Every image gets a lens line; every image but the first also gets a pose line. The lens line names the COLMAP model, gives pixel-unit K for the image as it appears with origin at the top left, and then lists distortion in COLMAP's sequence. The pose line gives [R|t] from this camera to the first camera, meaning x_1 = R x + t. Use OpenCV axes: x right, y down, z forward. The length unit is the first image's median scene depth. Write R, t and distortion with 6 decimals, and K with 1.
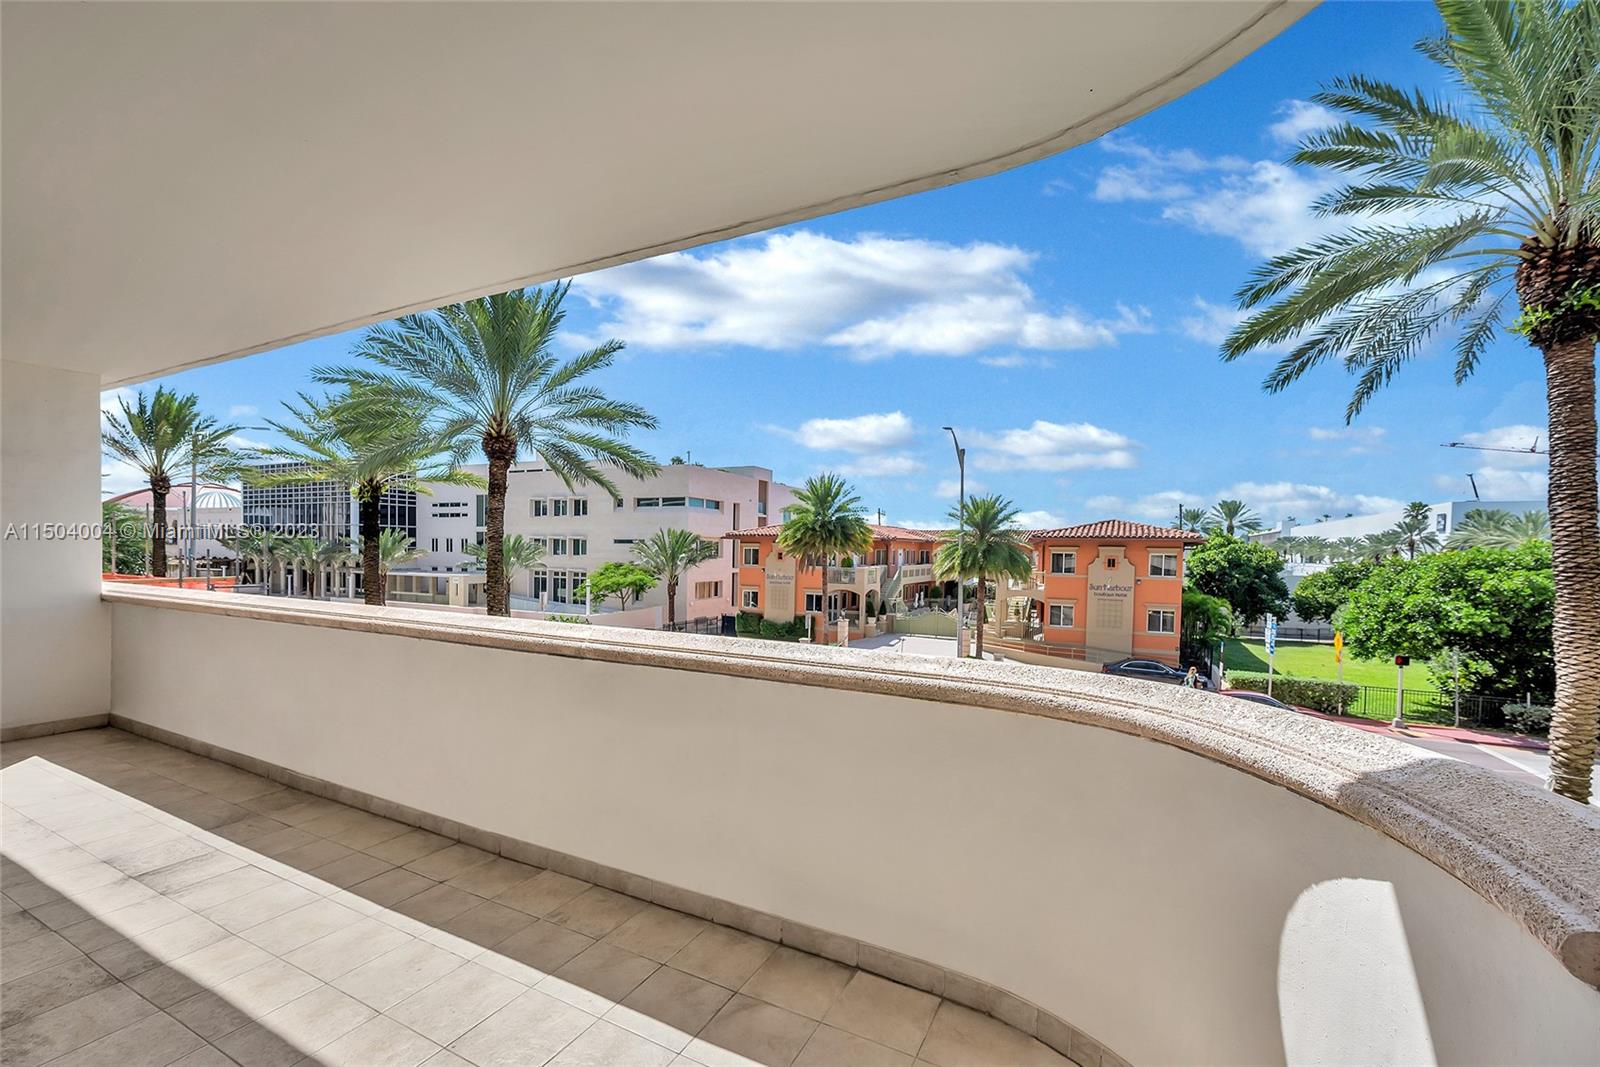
lens RADIAL K [[660.2, 0, 802.9], [0, 660.2, 547.8], [0, 0, 1]] dist [0.000633, 0.000150]
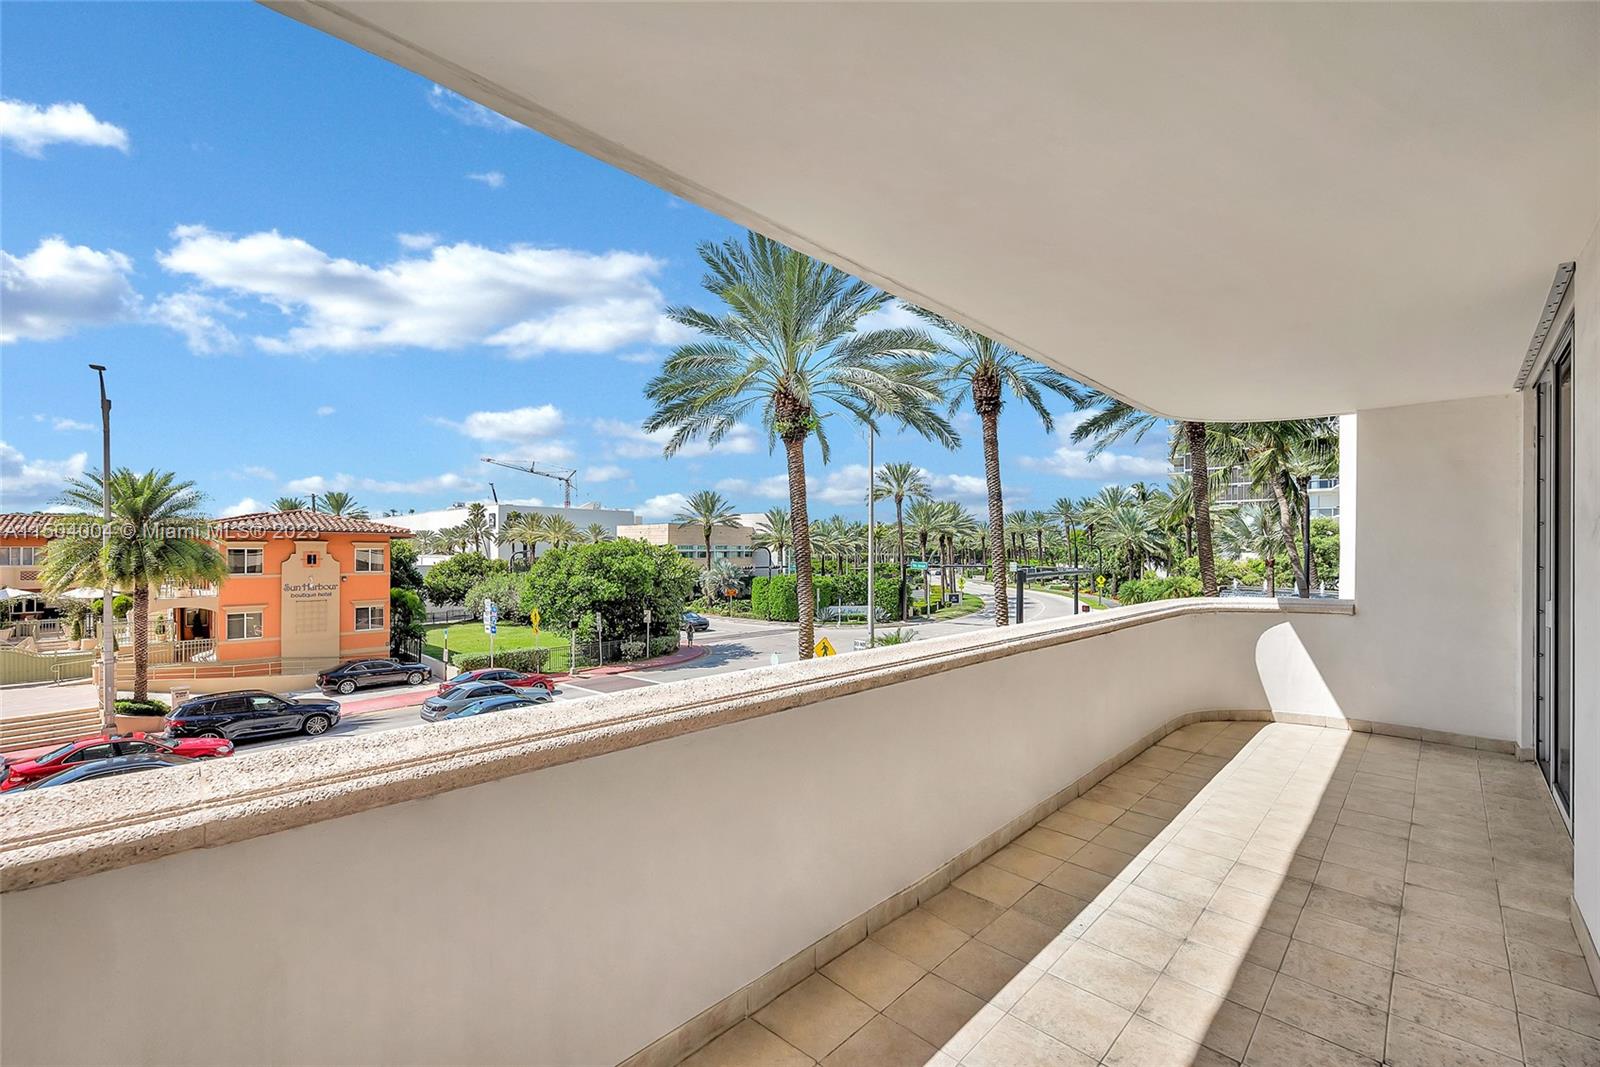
lens RADIAL K [[657.0, 0, 799.1], [0, 657.0, 547.6], [0, 0, 1]] dist [-0.010885, -0.000049]
pose [[0.305131, -0.012662, 0.952226, -0.220605], [0.000353, 0.999913, 0.013184, -0.005431], [-0.952310, -0.003687, 0.305109, 0.134388]]
